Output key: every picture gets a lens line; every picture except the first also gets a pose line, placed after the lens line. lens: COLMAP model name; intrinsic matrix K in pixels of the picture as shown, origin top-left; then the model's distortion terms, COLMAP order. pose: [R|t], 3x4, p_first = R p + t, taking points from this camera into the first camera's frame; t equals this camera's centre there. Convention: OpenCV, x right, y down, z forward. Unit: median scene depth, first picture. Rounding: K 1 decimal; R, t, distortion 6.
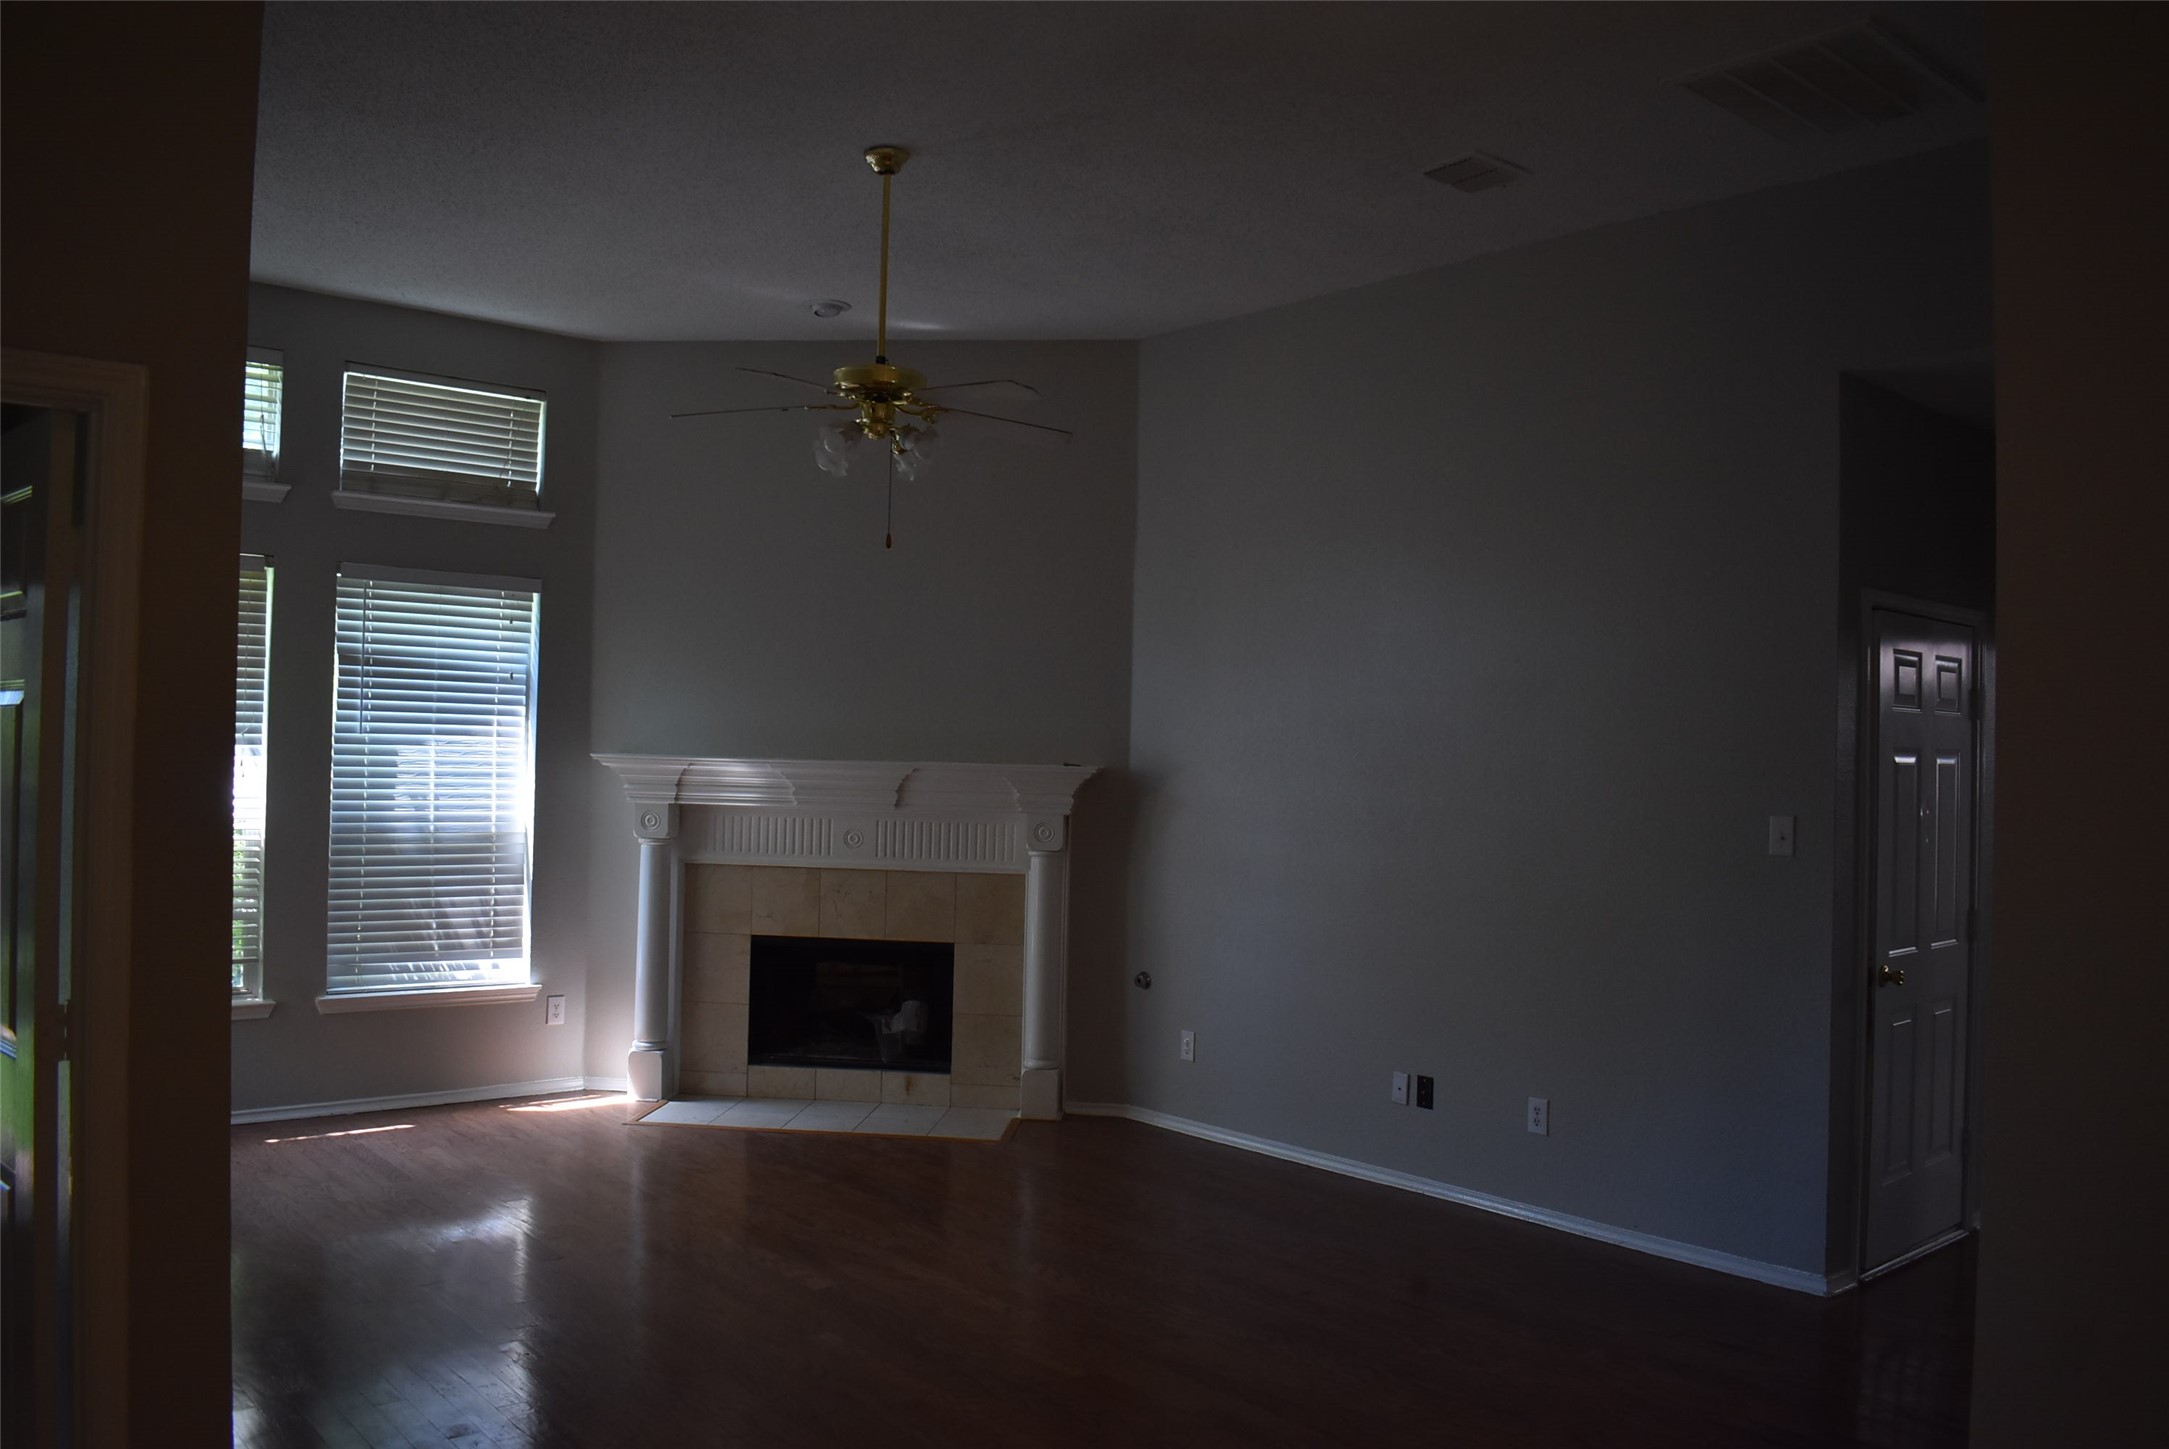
lens RADIAL K [[1683.3, 0, 1086.3], [0, 1683.3, 721.0], [0, 0, 1]] dist [-0.097071, 0.017899]
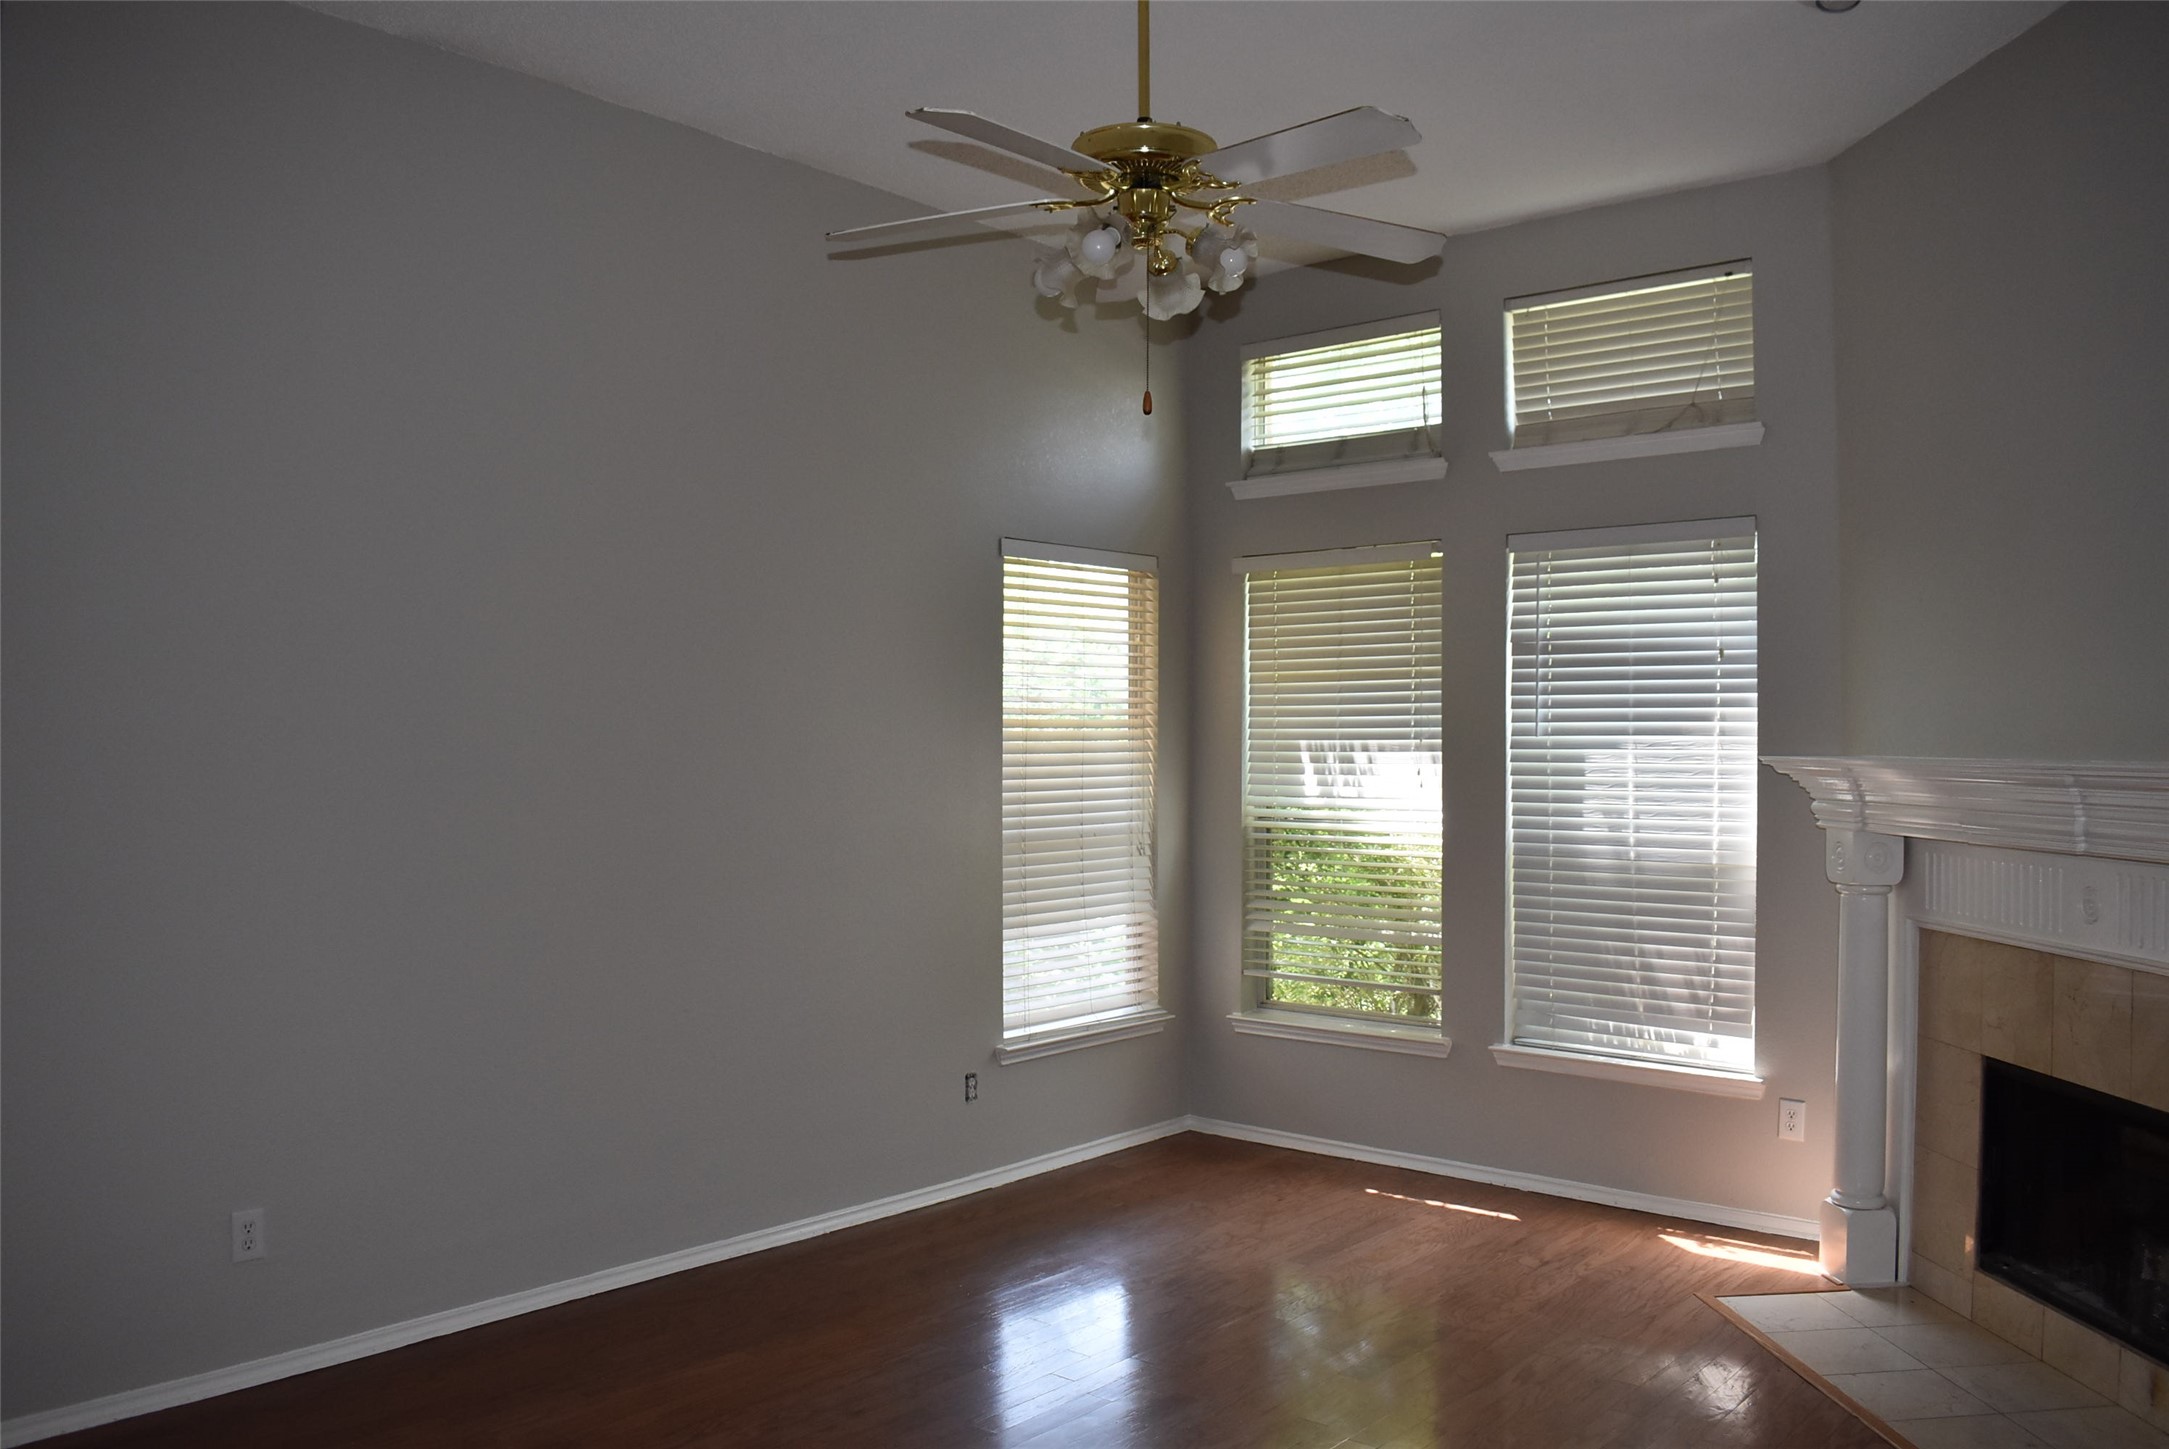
lens RADIAL K [[1683.3, 0, 1096.1], [0, 1683.3, 715.6], [0, 0, 1]] dist [-0.097071, 0.017899]
pose [[0.156902, -0.037436, -0.986904, 0.344937], [0.021343, 0.999176, -0.034508, 0.020748], [0.987383, -0.015649, 0.157572, 0.624637]]
